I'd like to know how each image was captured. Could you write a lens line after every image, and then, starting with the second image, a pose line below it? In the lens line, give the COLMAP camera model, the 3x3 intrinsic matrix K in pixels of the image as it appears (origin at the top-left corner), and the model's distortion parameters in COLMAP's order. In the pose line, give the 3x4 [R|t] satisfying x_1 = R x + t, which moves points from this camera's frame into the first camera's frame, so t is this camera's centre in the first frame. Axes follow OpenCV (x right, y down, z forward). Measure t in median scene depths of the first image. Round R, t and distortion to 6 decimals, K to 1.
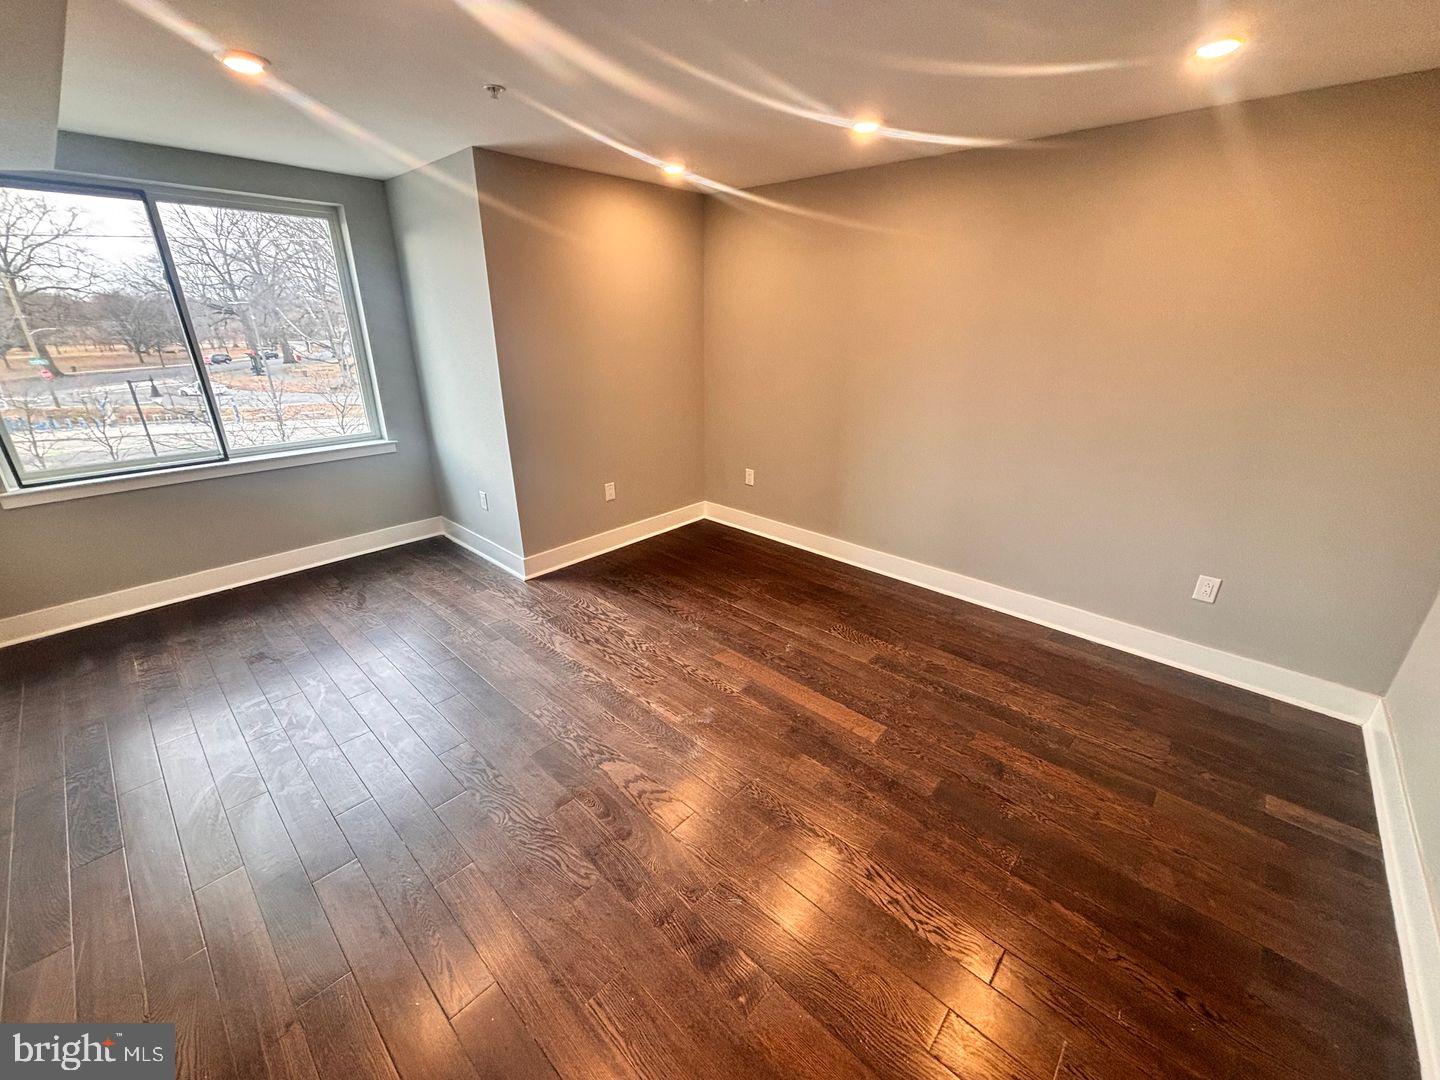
lens RADIAL K [[576.0, 0, 717.9], [0, 576.0, 542.4], [0, 0, 1]] dist [0.001758, 0.000453]
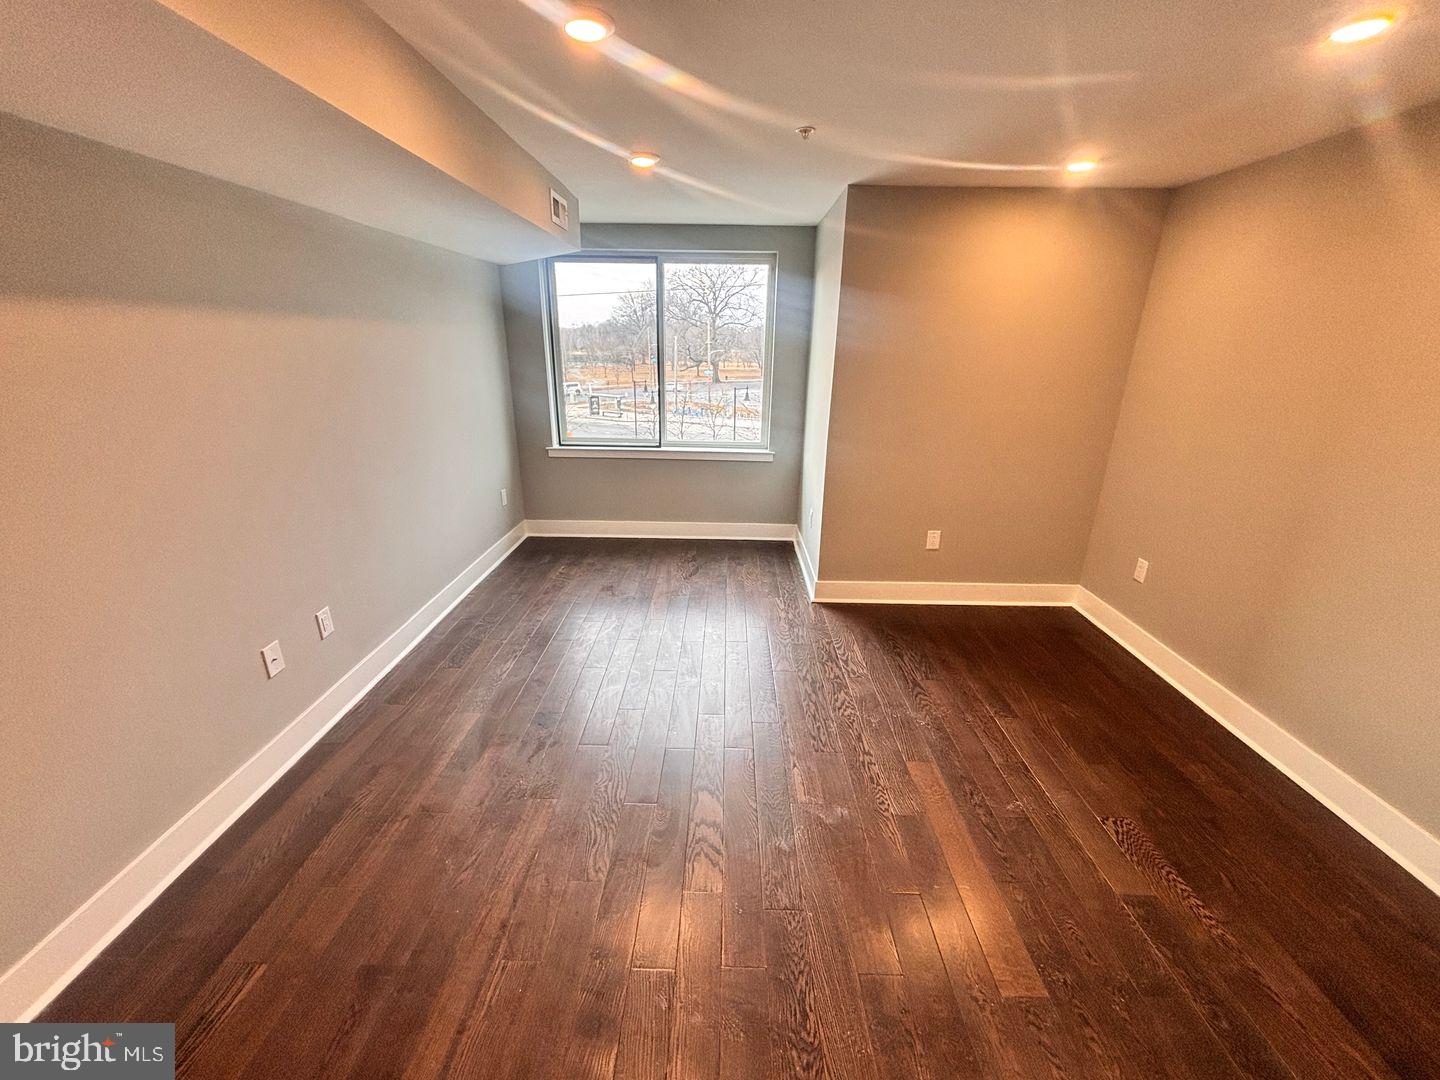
lens RADIAL K [[576.0, 0, 718.8], [0, 576.0, 546.3], [0, 0, 1]] dist [0.001758, 0.000453]
pose [[0.667341, 0.257952, -0.698653, 0.285340], [-0.284490, 0.955255, 0.080952, -0.076301], [0.688274, 0.144737, 0.710866, 0.179942]]
